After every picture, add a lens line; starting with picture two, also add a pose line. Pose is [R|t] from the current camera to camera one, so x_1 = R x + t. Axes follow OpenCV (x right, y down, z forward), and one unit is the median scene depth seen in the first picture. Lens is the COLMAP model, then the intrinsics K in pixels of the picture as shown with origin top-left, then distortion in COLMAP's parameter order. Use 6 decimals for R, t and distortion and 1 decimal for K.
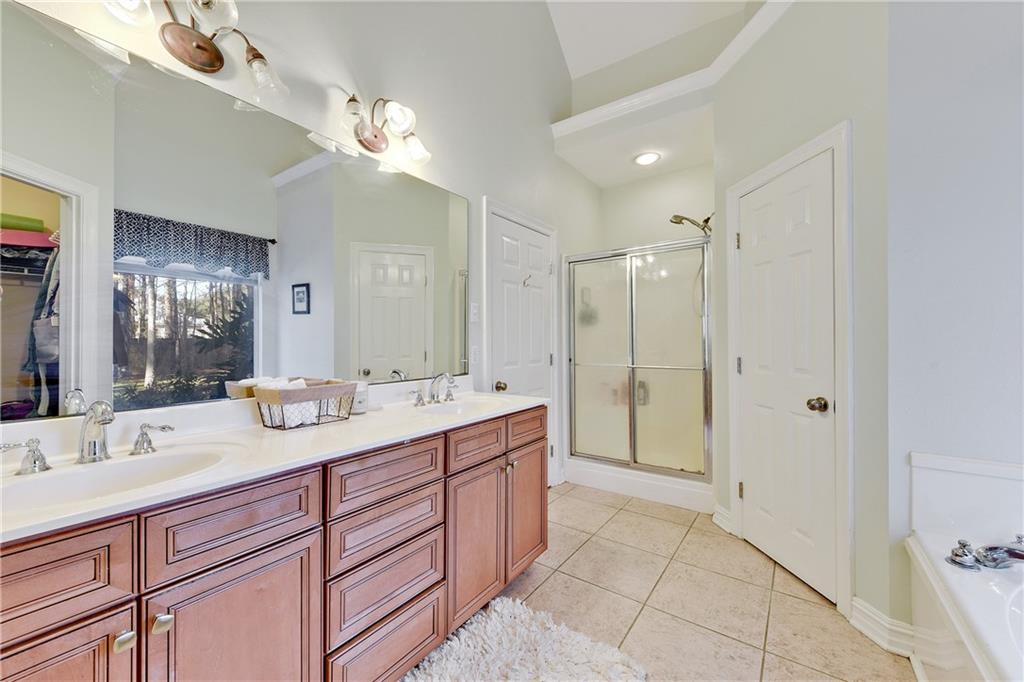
lens RADIAL K [[399.3, 0, 510.3], [0, 399.3, 336.9], [0, 0, 1]] dist [0.000758, 0.000114]
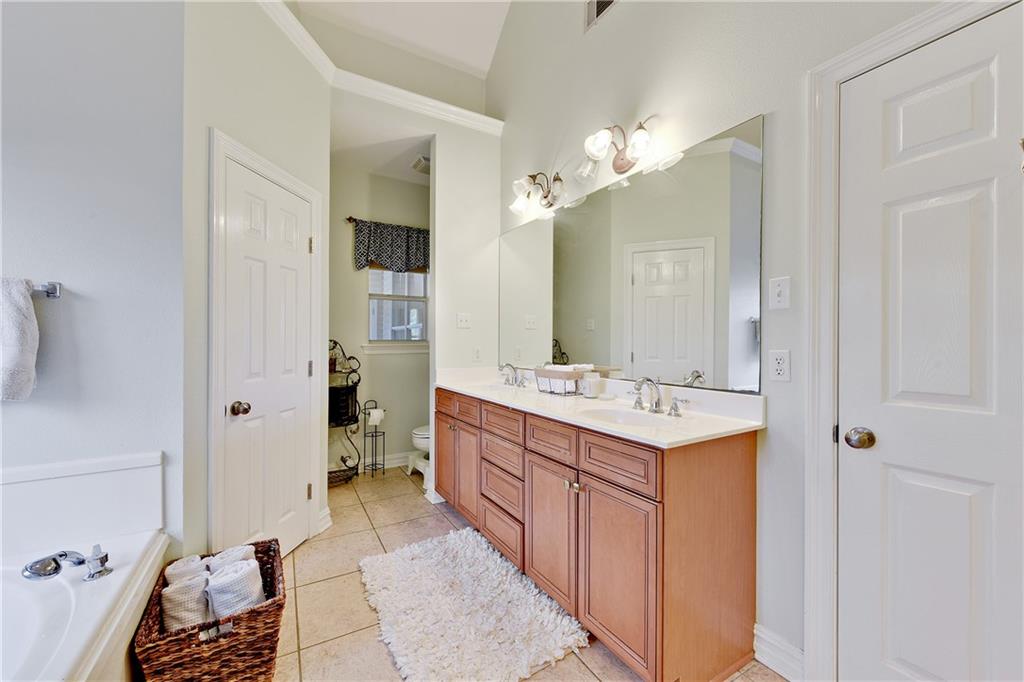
lens RADIAL K [[399.3, 0, 510.6], [0, 399.3, 341.2], [0, 0, 1]] dist [0.000758, 0.000114]
pose [[-0.376035, 0.005319, -0.926590, 0.886977], [0.004466, 0.999982, 0.003928, 0.005385], [0.926595, -0.002661, -0.376052, 1.236541]]
